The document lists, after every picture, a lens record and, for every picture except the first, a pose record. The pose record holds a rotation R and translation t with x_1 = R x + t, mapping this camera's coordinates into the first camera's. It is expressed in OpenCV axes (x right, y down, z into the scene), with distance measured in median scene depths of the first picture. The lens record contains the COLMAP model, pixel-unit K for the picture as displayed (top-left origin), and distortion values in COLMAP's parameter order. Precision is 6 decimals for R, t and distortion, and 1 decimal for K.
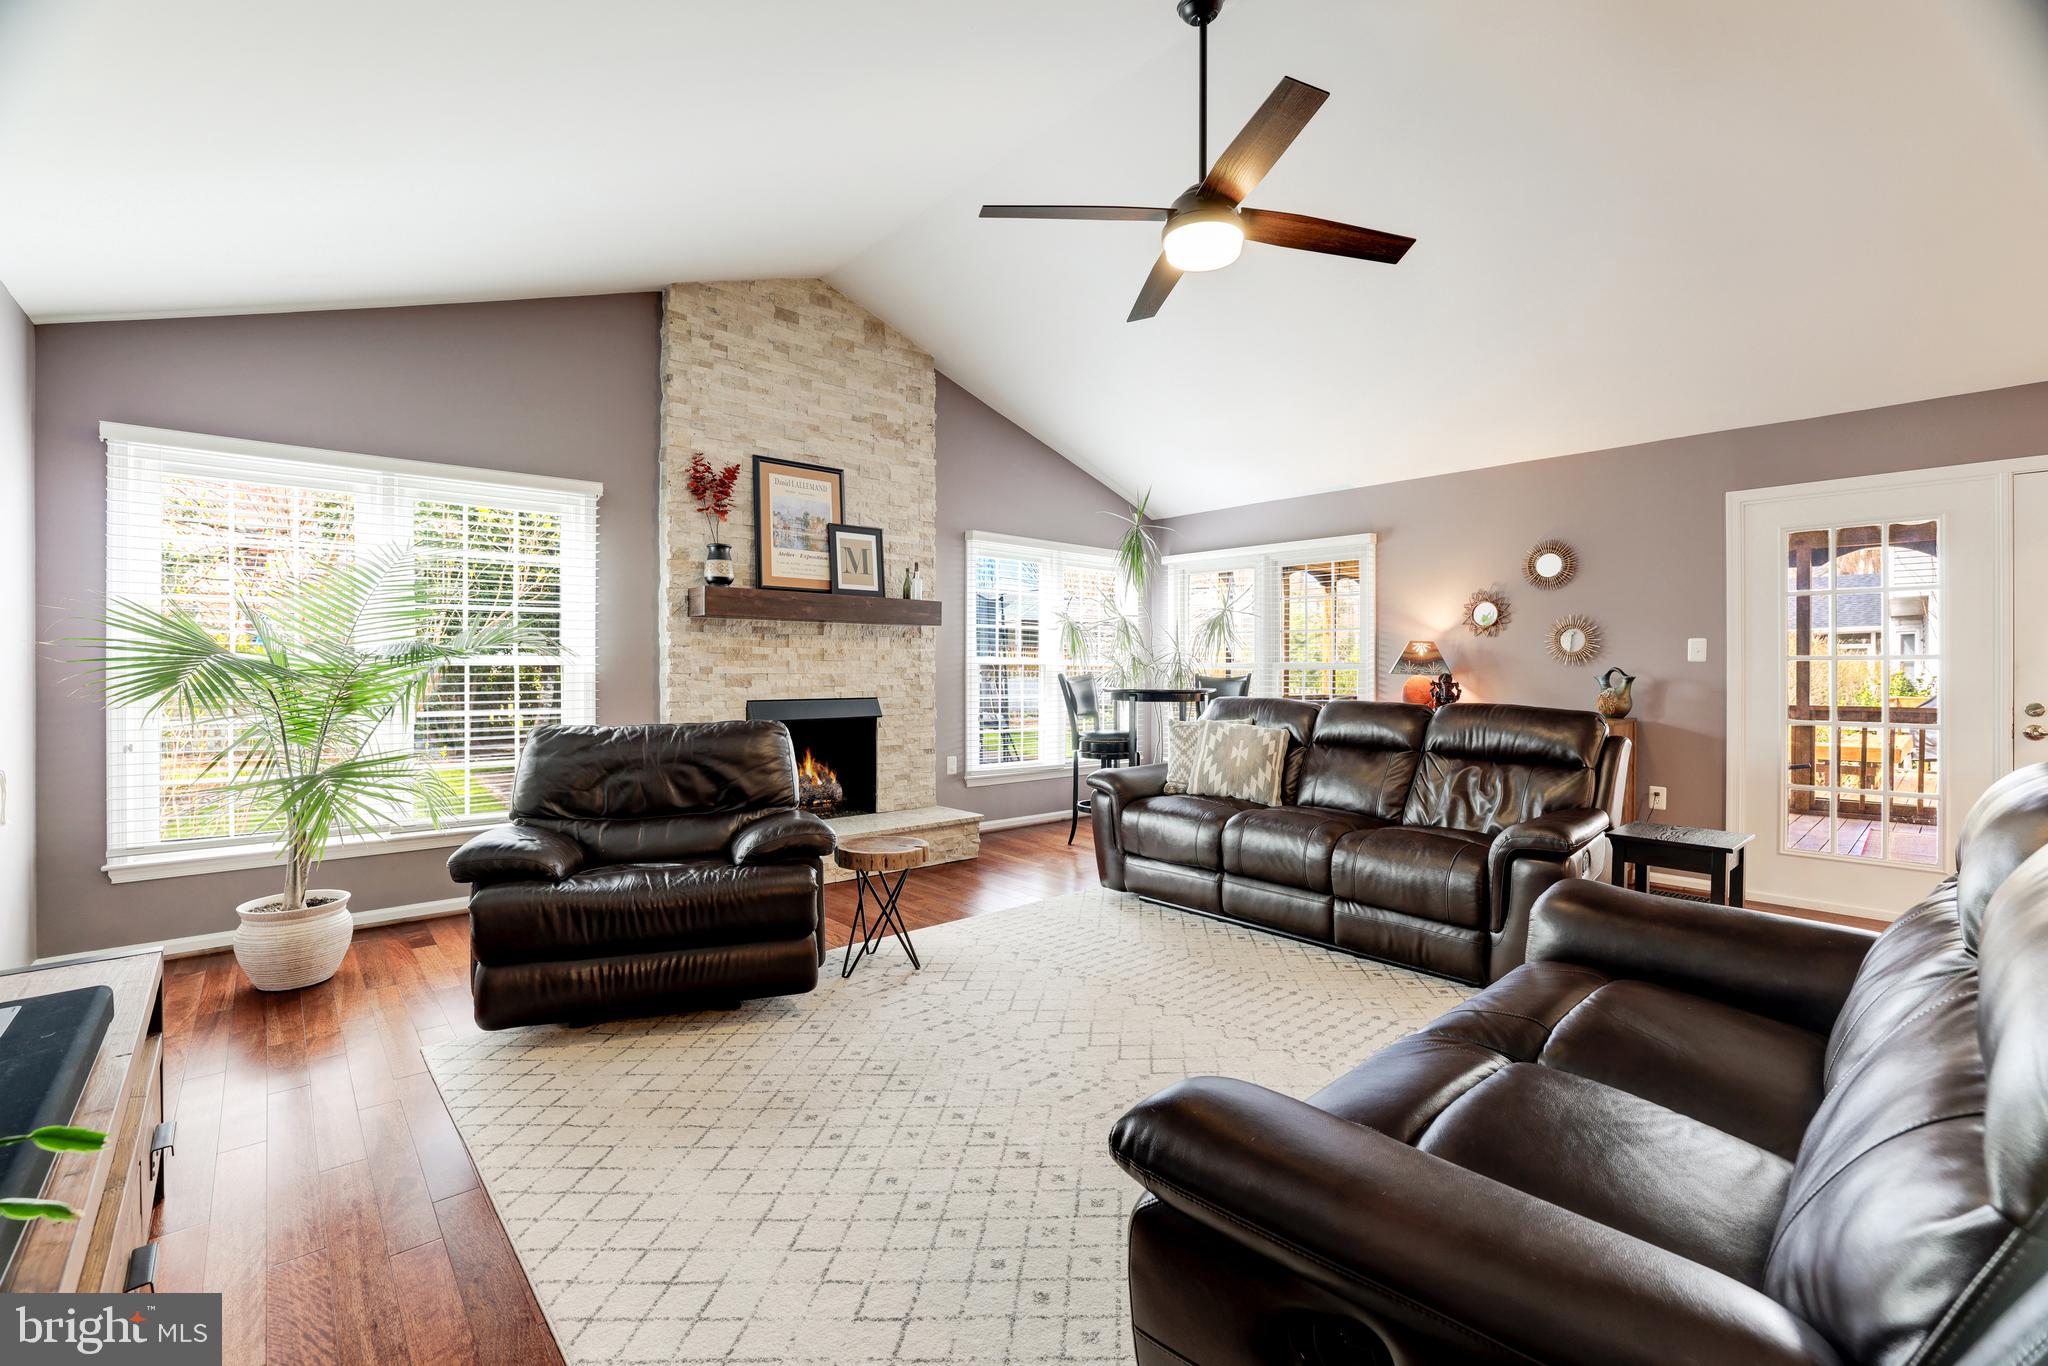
lens RADIAL K [[880.4, 0, 1021.3], [0, 880.4, 669.1], [0, 0, 1]] dist [-0.050516, 0.016500]
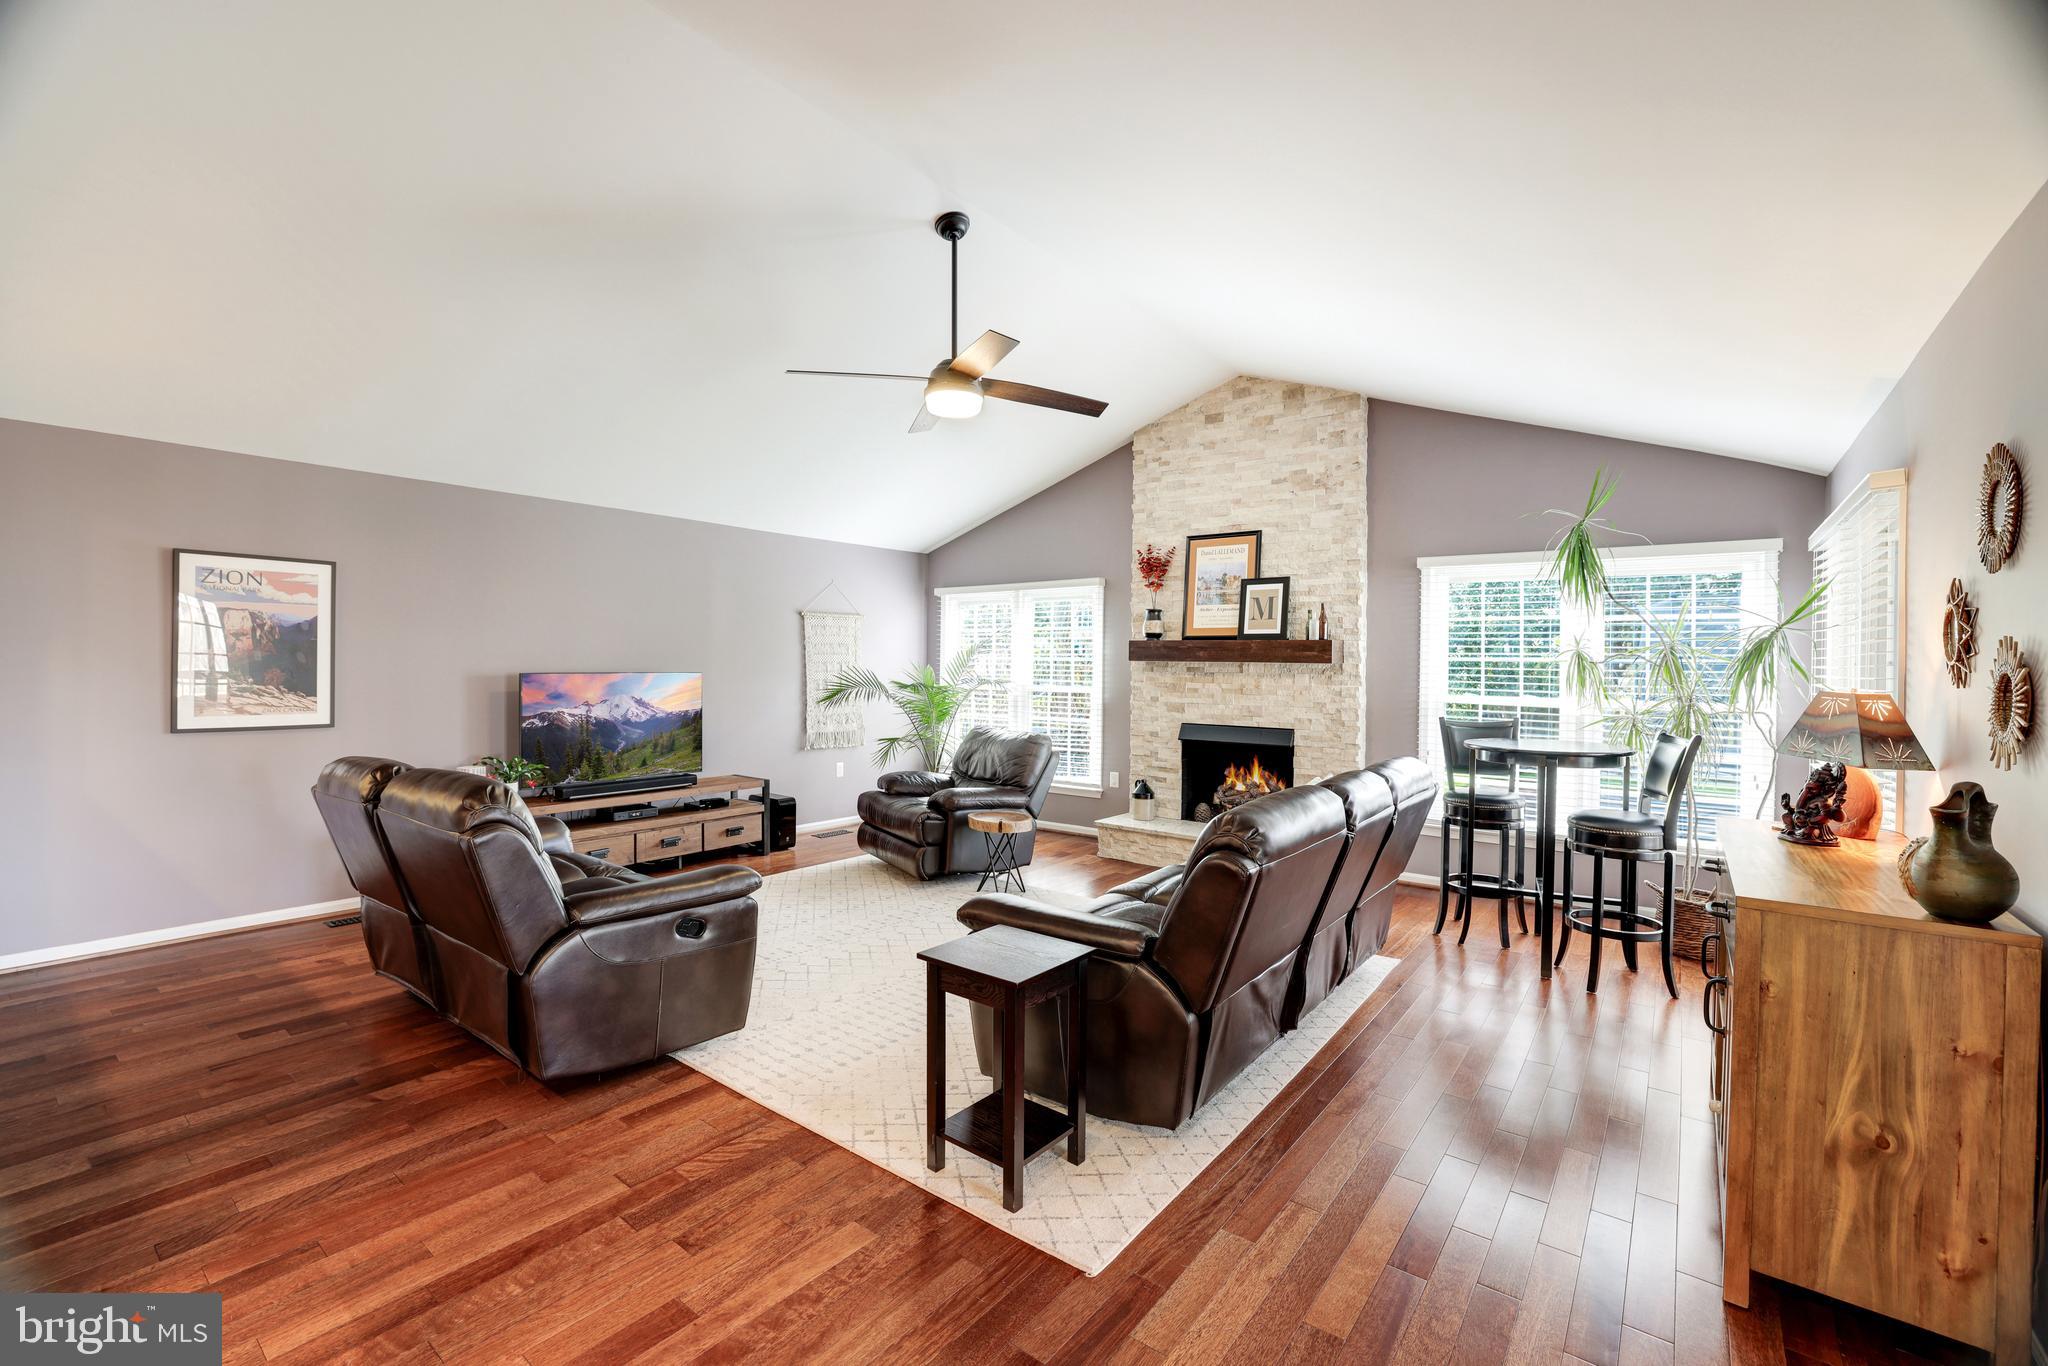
lens RADIAL K [[873.7, 0, 1019.2], [0, 873.7, 672.1], [0, 0, 1]] dist [-0.053282, 0.019170]
pose [[0.180599, 0.007058, -0.983532, 0.889439], [-0.013456, 0.999898, 0.004704, -0.041603], [0.983465, 0.012385, 0.180675, 0.489763]]
